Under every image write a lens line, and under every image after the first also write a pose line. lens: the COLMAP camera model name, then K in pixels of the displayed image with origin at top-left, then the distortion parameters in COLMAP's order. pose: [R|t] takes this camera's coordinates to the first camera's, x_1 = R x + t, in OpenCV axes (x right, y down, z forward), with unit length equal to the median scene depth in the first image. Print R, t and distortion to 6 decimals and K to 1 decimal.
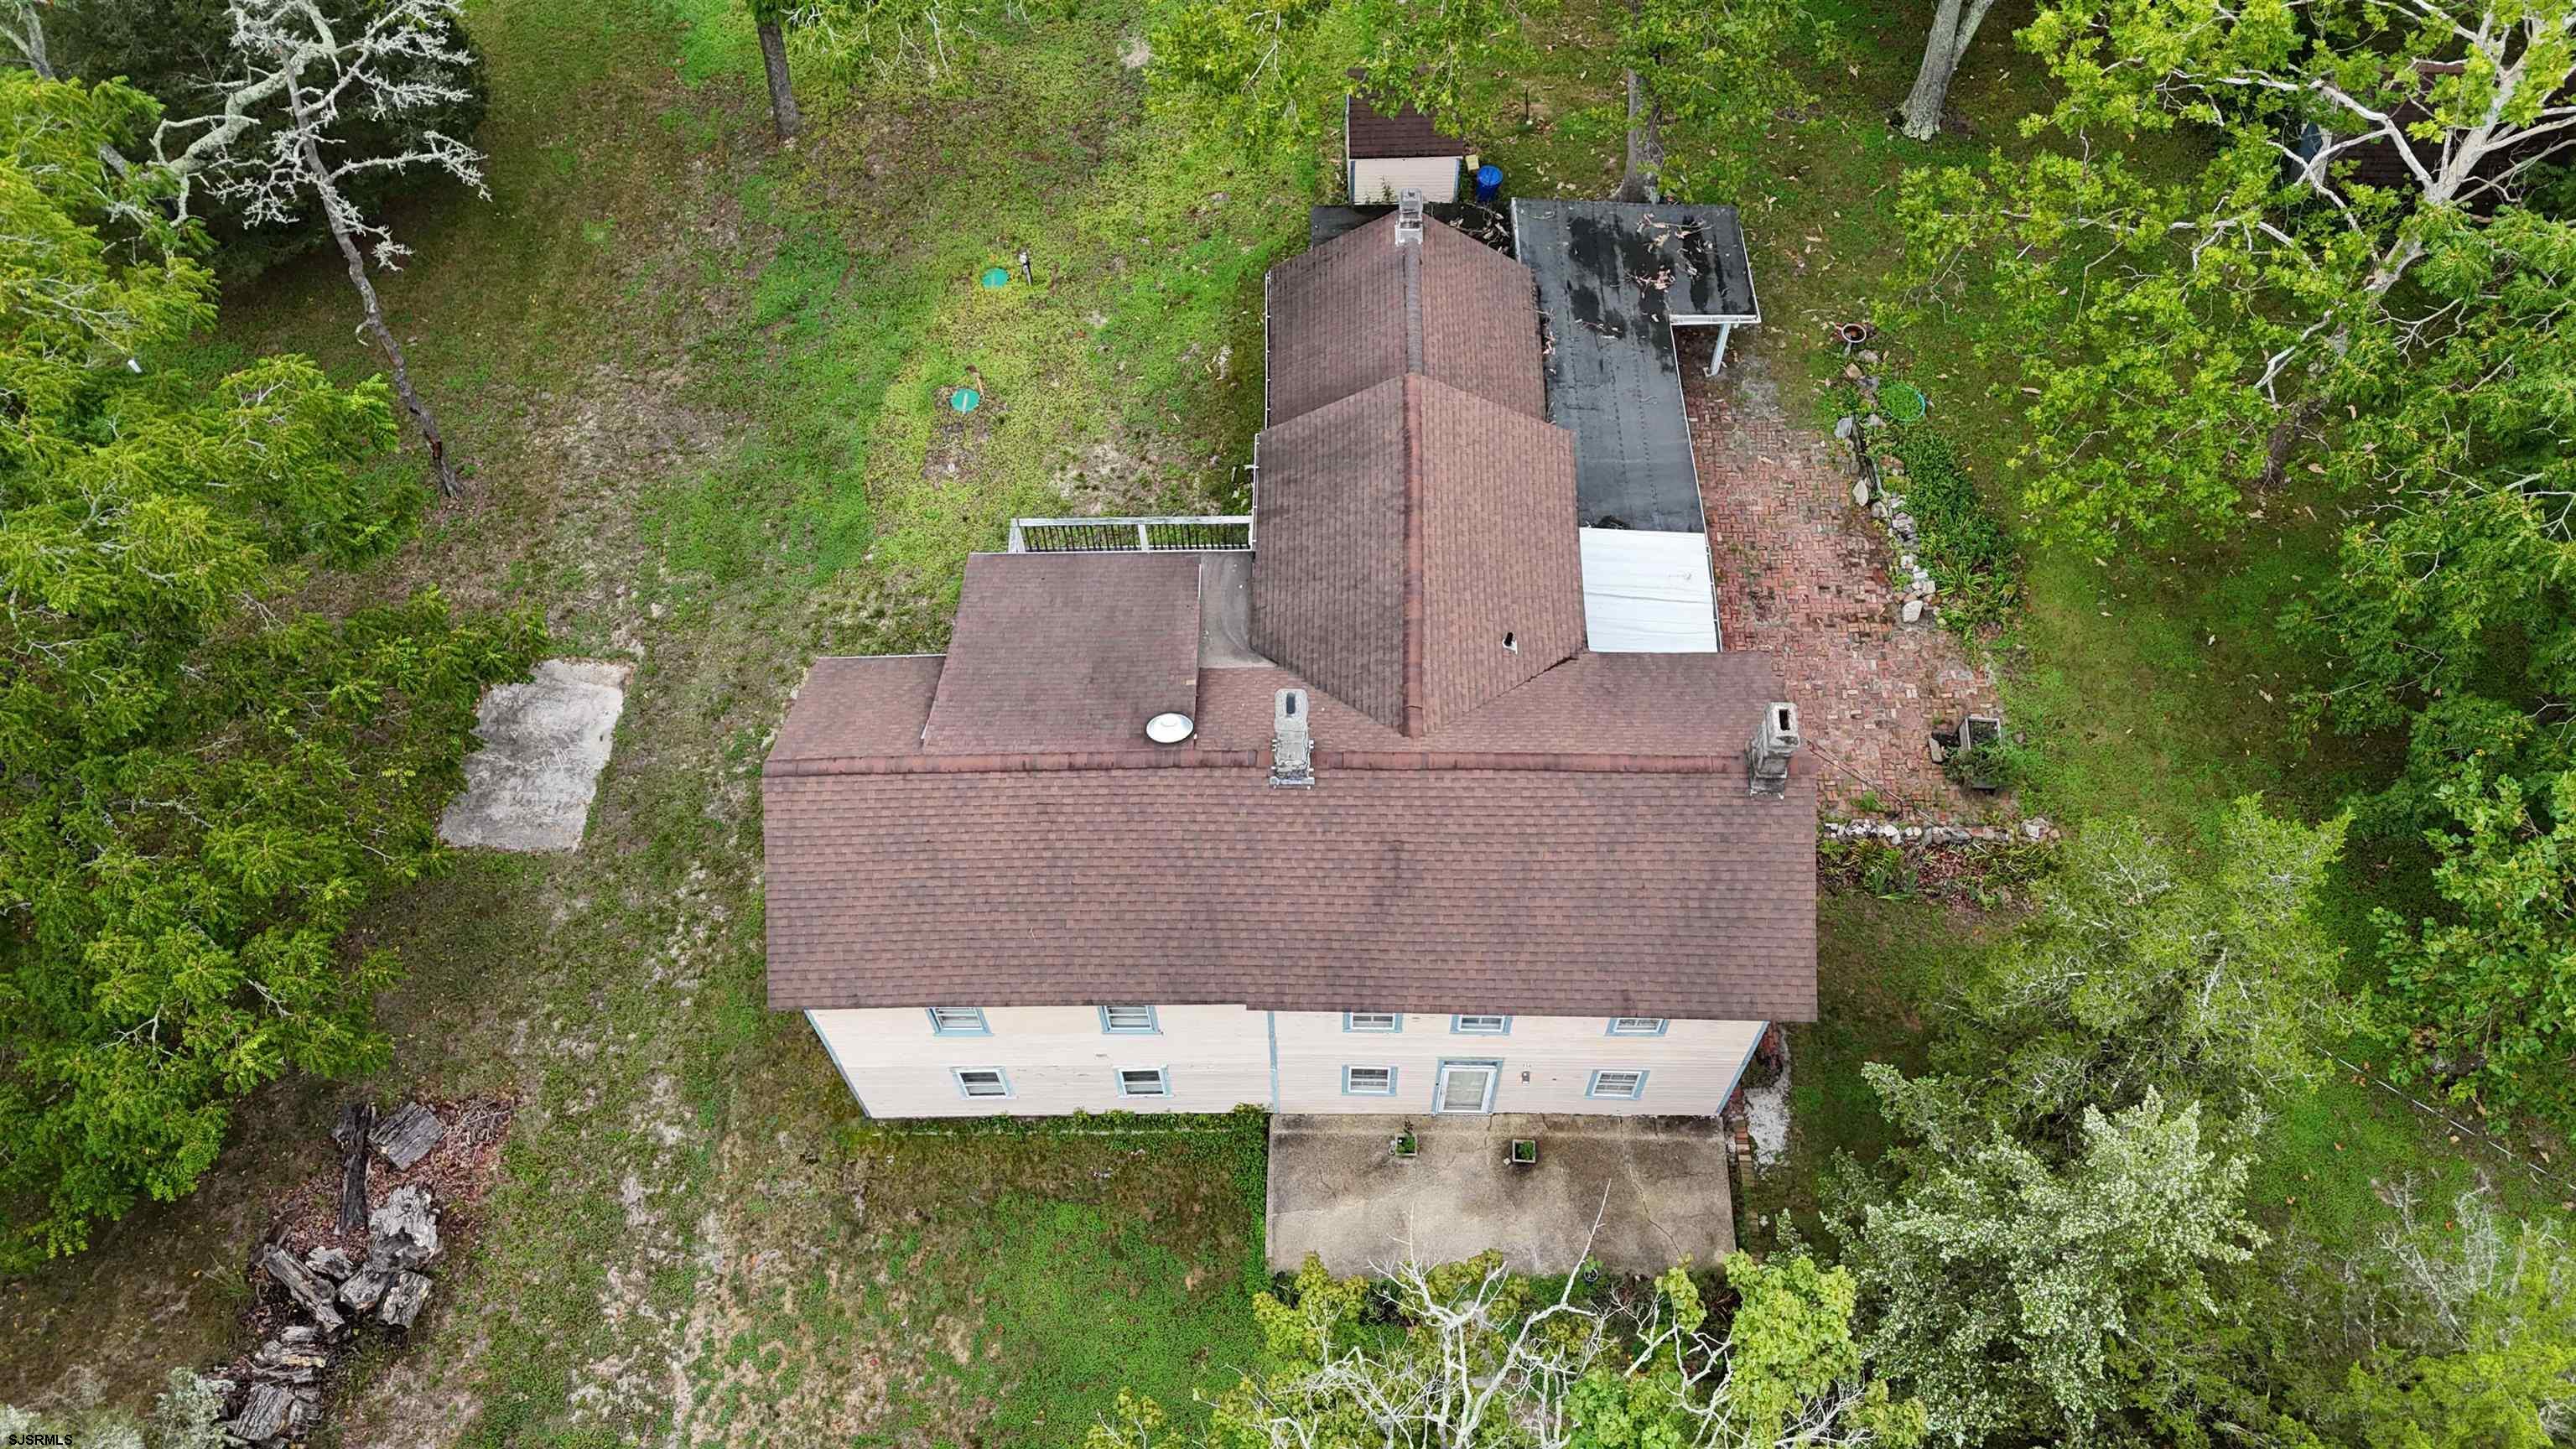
lens RADIAL K [[968.4, 0, 1282.4], [0, 968.4, 729.3], [0, 0, 1]] dist [0.011778, -0.000301]
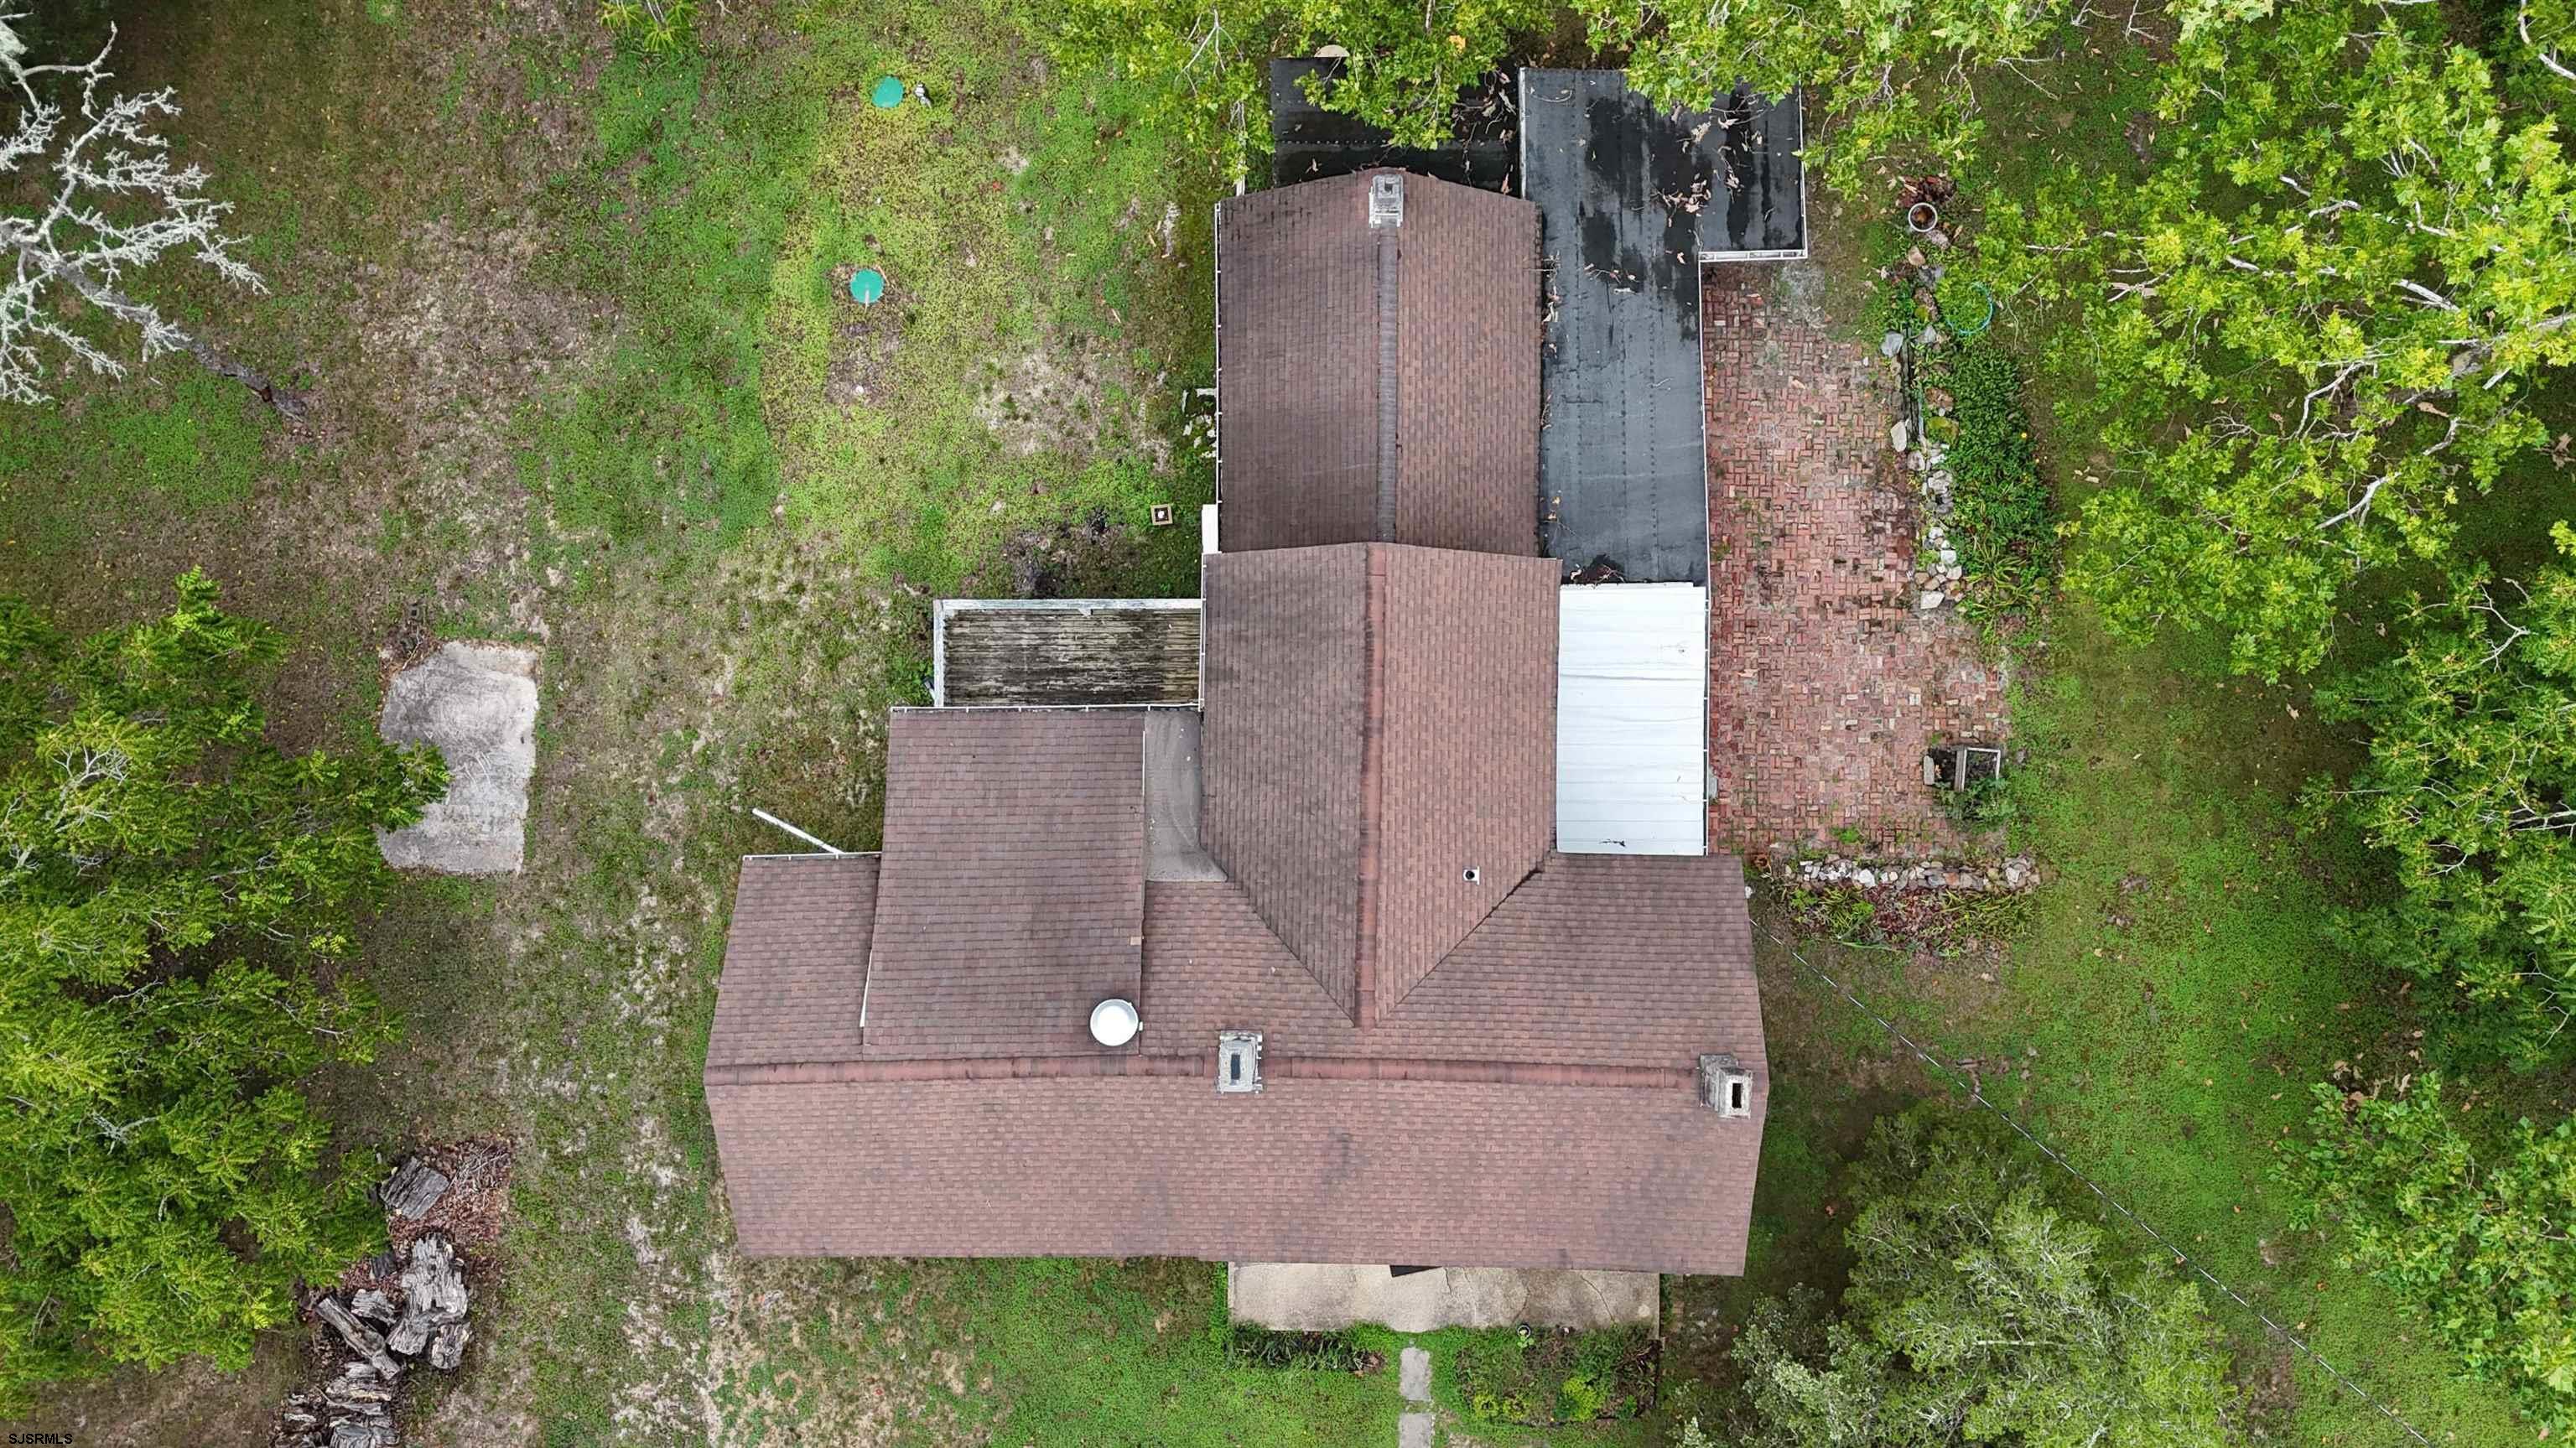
lens RADIAL K [[1029.5, 0, 1254.0], [0, 1029.5, 693.7], [0, 0, 1]] dist [0.007849, 0.002883]
pose [[0.999958, -0.008642, -0.002885, 0.015499], [0.009097, 0.964817, 0.262766, -0.305016], [0.000513, -0.262782, 0.964855, 0.044551]]
